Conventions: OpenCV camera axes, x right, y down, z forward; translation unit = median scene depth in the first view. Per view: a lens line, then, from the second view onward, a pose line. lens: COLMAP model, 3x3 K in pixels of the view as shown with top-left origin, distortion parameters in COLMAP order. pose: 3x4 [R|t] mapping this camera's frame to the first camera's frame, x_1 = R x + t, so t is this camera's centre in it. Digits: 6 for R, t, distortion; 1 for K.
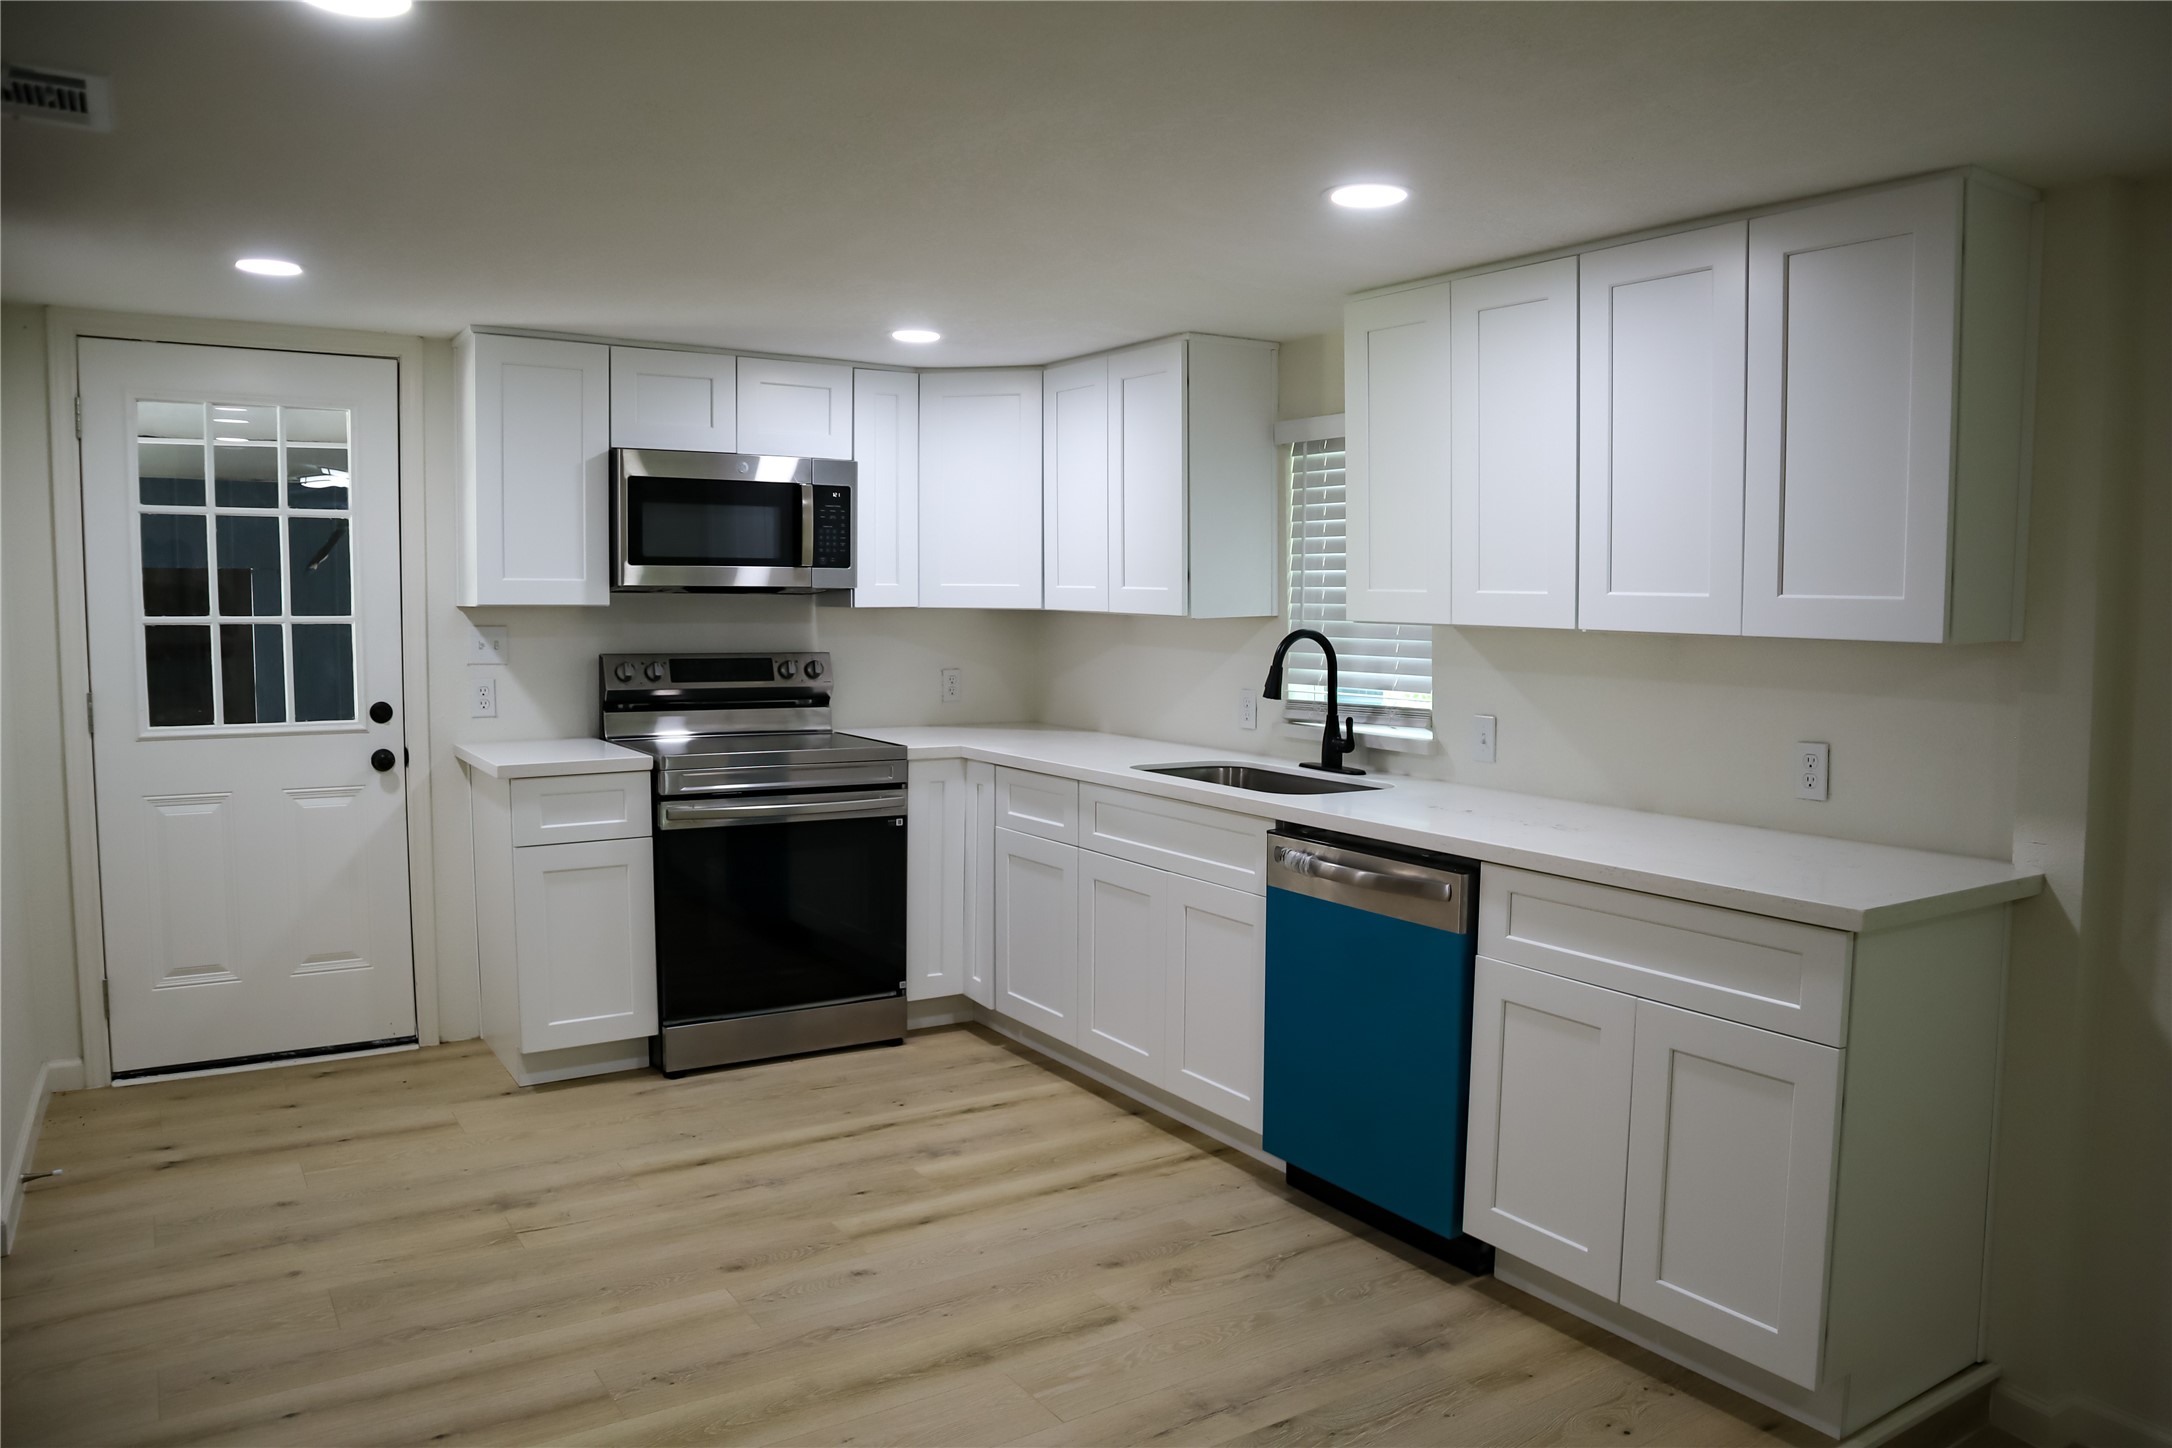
lens RADIAL K [[1504.3, 0, 1090.2], [0, 1504.3, 735.4], [0, 0, 1]] dist [-0.124667, 0.076898]
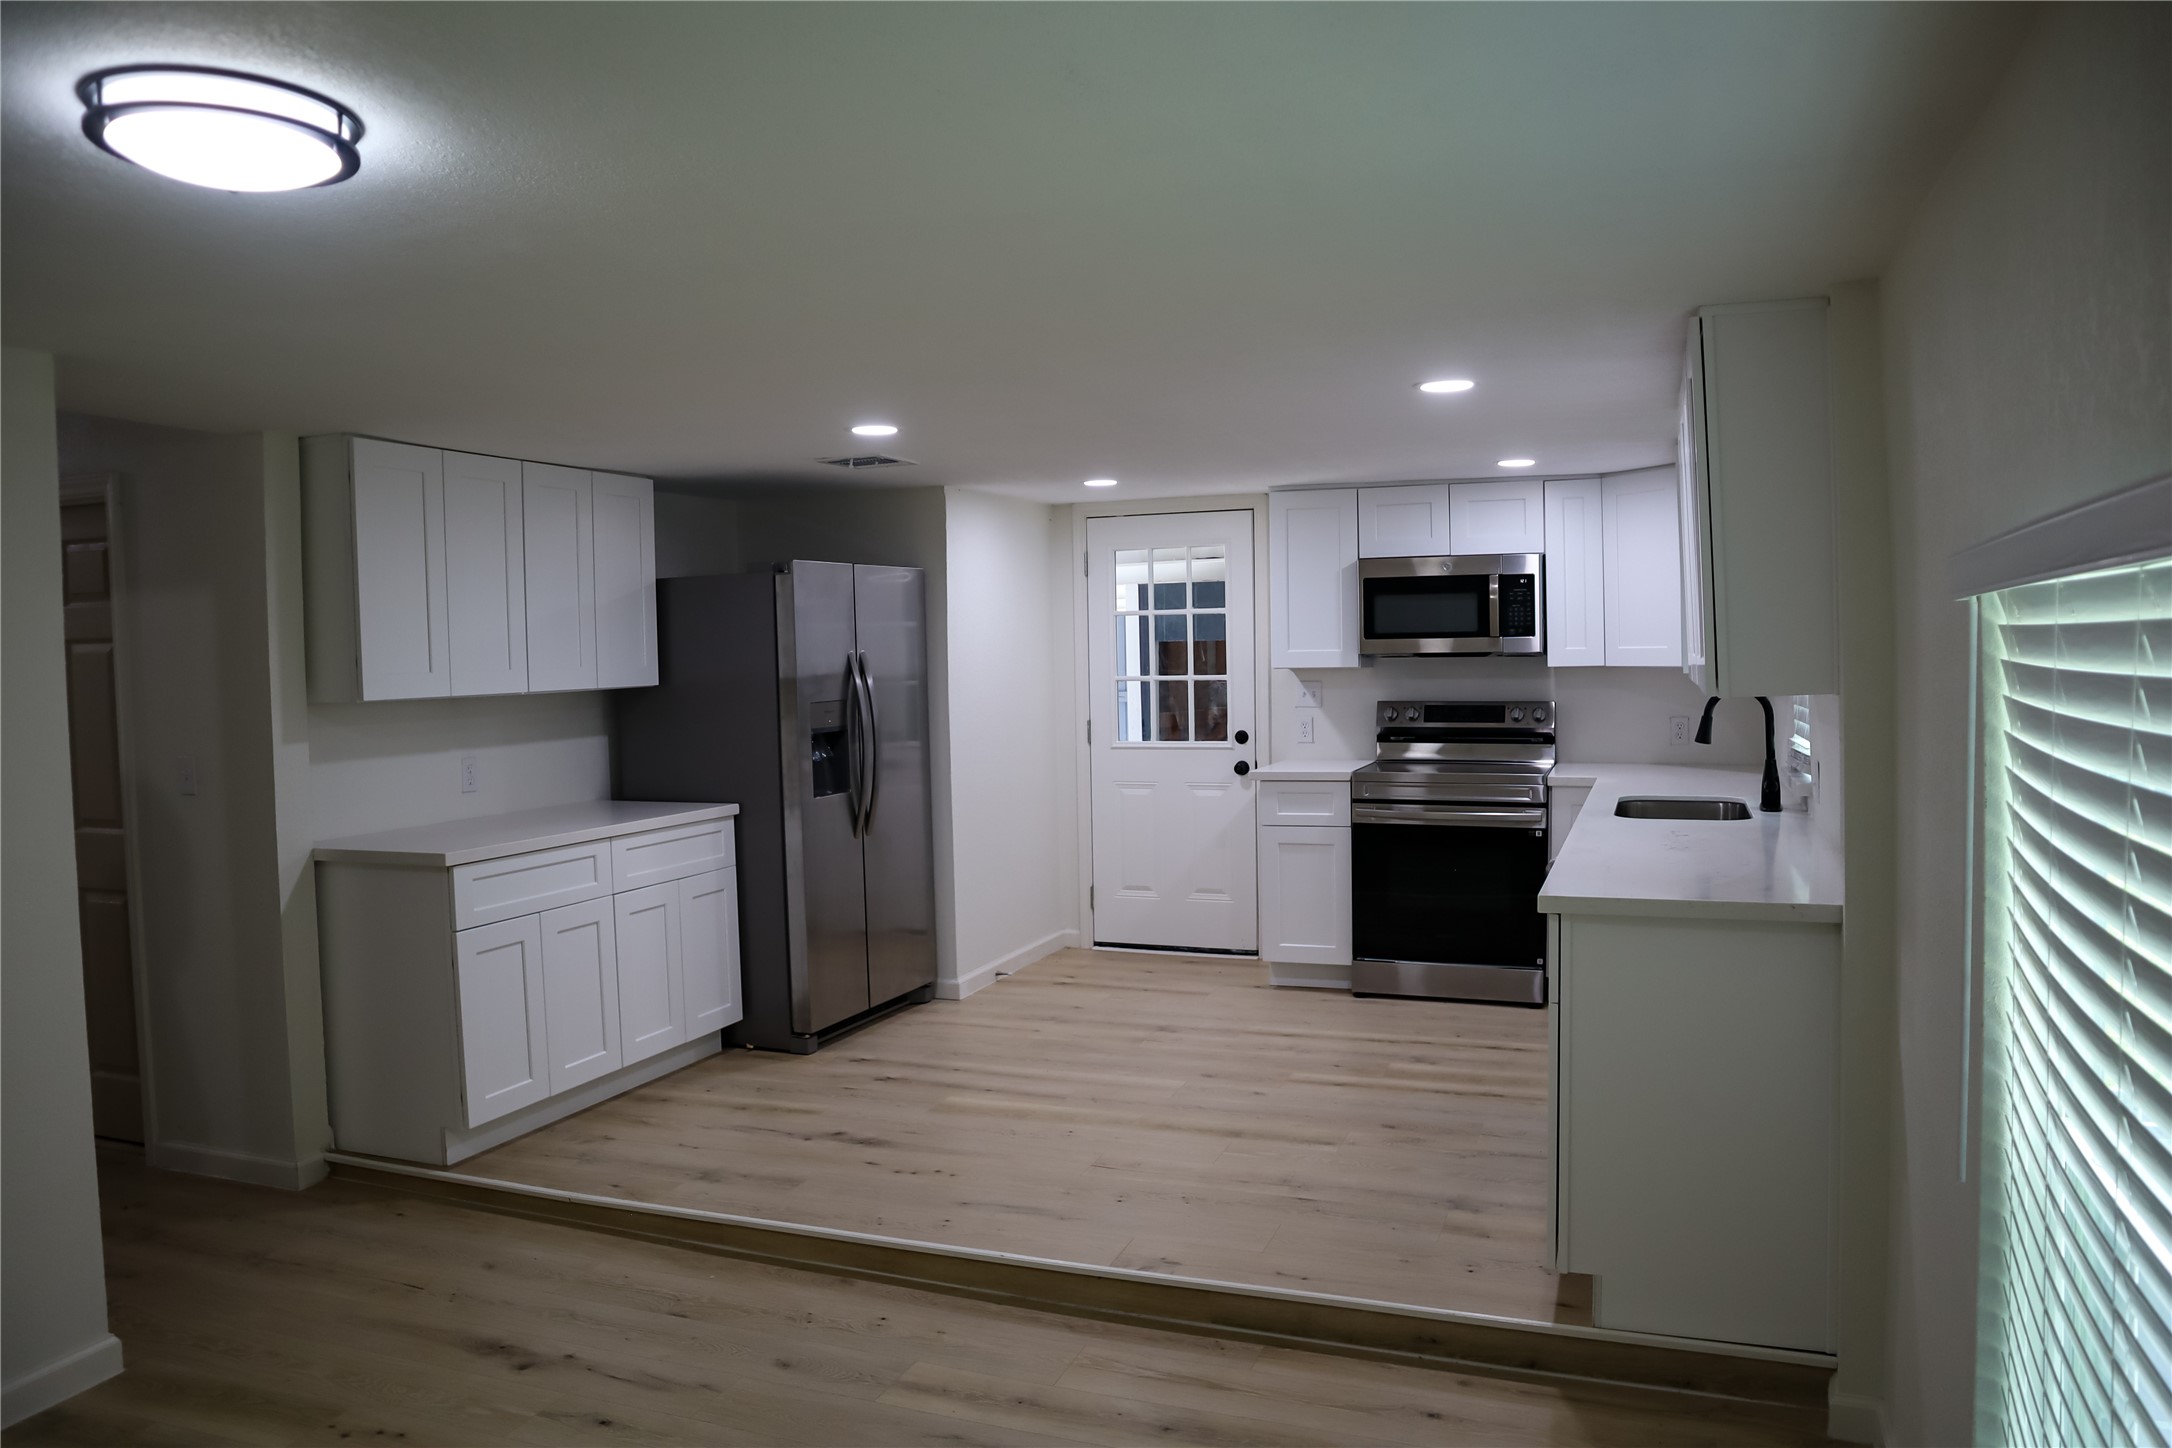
lens RADIAL K [[1528.9, 0, 1091.1], [0, 1528.9, 728.9], [0, 0, 1]] dist [-0.123428, 0.086120]
pose [[0.593924, 0.021055, -0.804246, 0.733124], [-0.047237, 0.998846, -0.008734, -0.002762], [0.803133, 0.043178, 0.594233, -0.090189]]
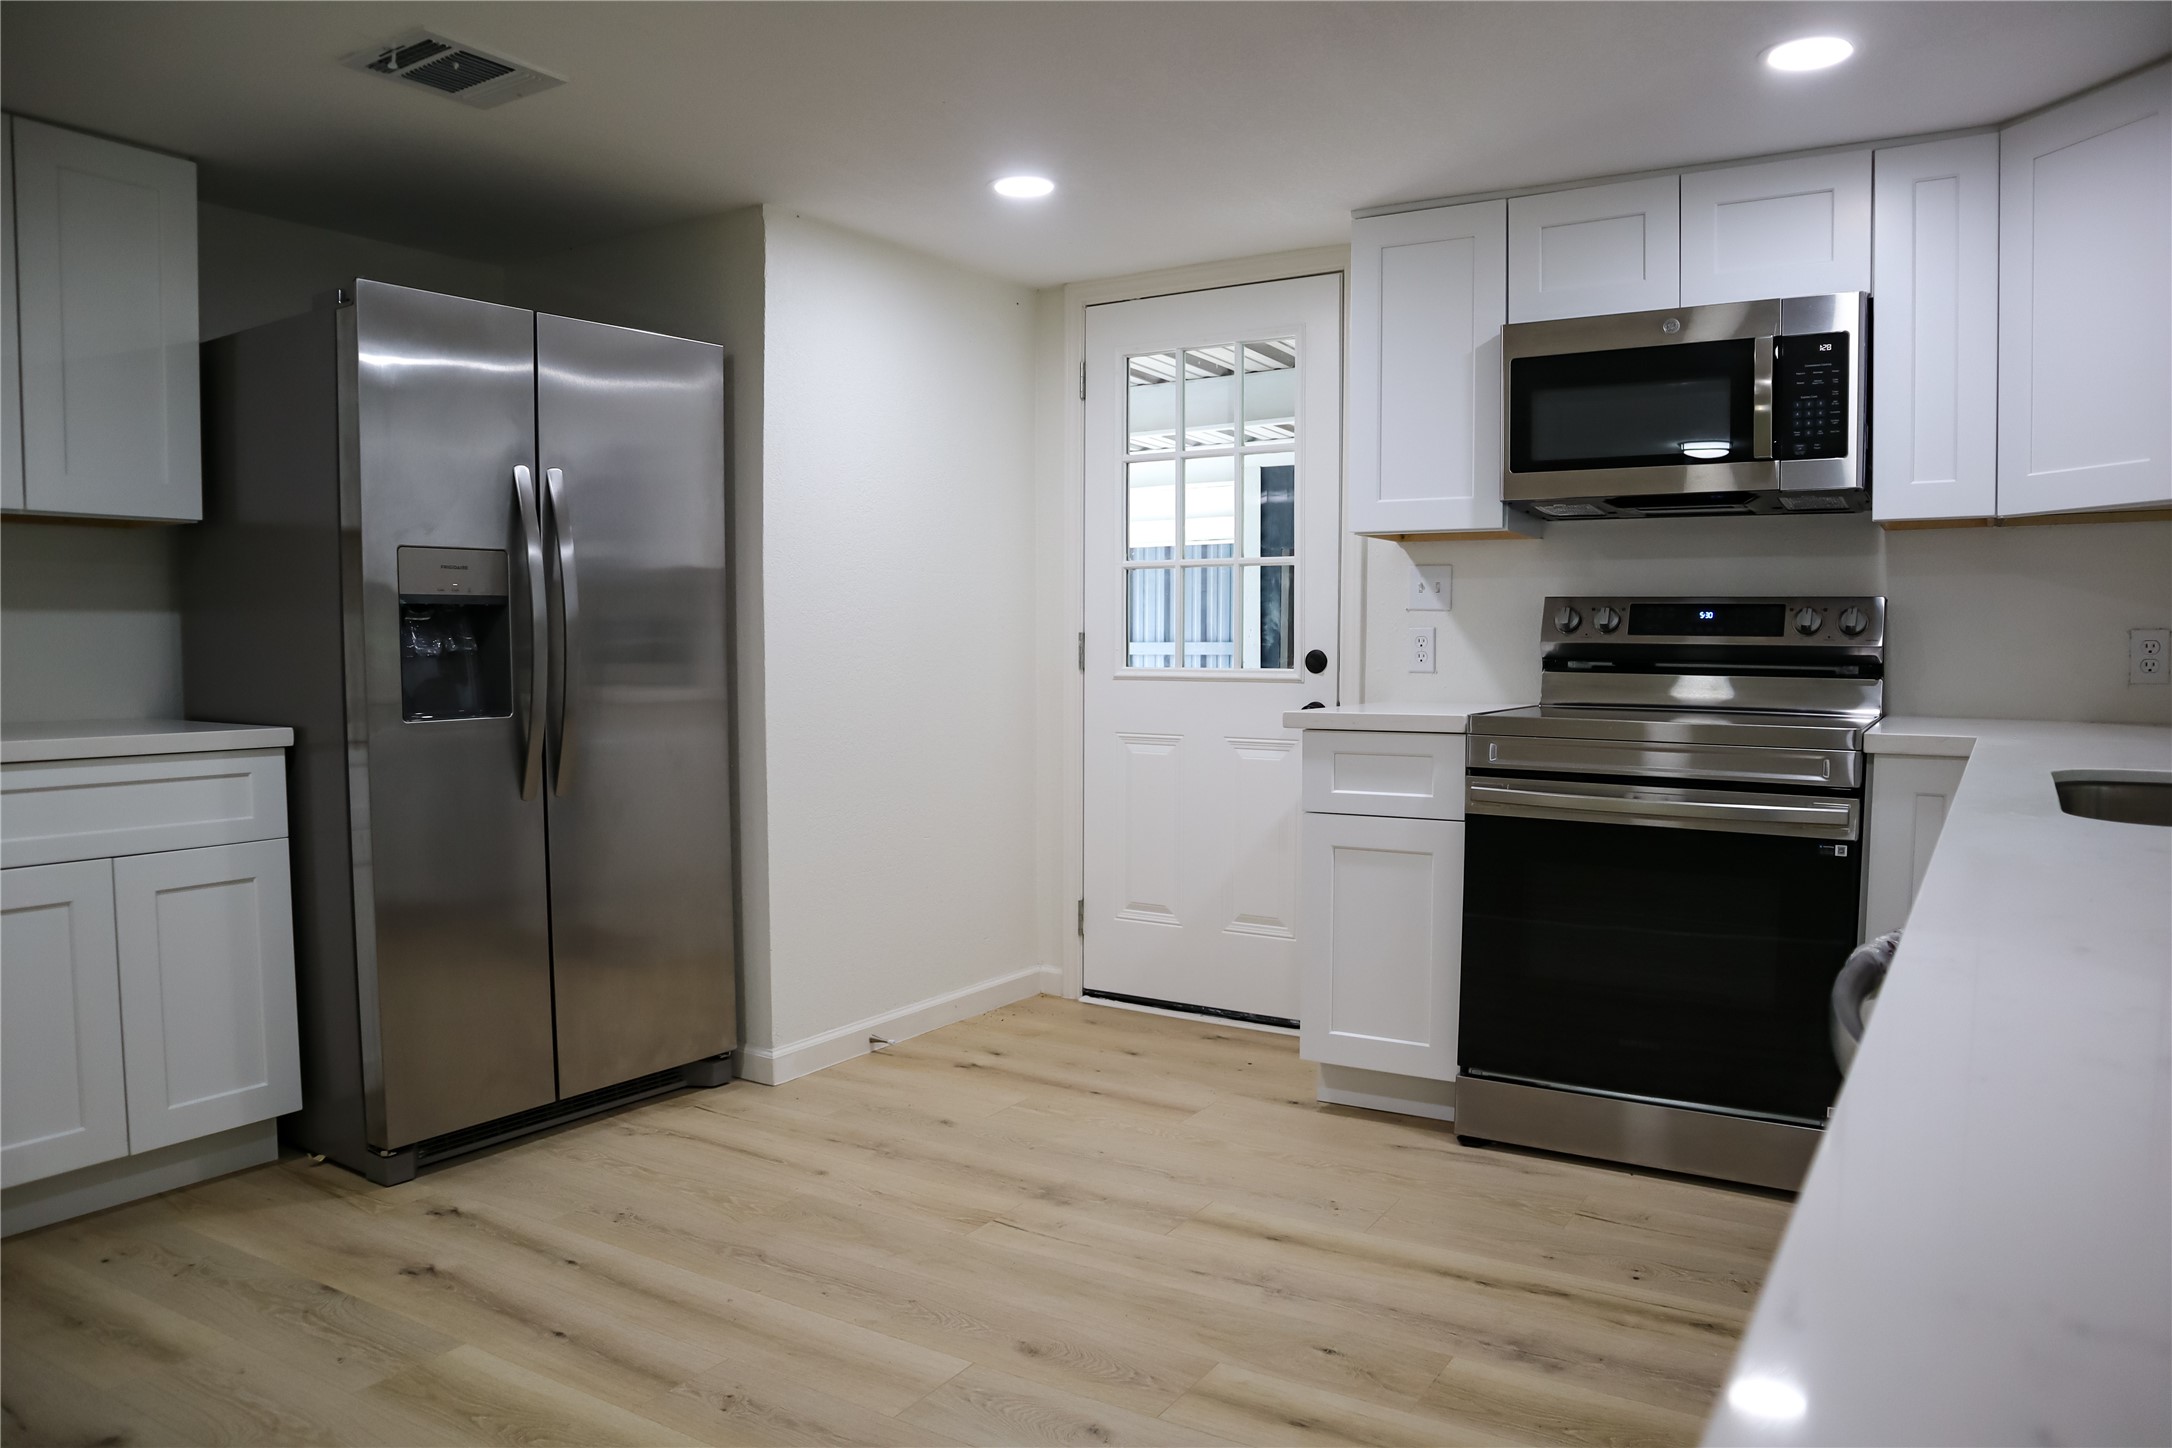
lens RADIAL K [[1504.3, 0, 1090.2], [0, 1504.3, 735.4], [0, 0, 1]] dist [-0.124667, 0.076898]
pose [[0.422457, 0.048539, -0.905082, 0.306711], [-0.078287, 0.996787, 0.016916, 0.025669], [0.902996, 0.063710, 0.424900, 0.488632]]
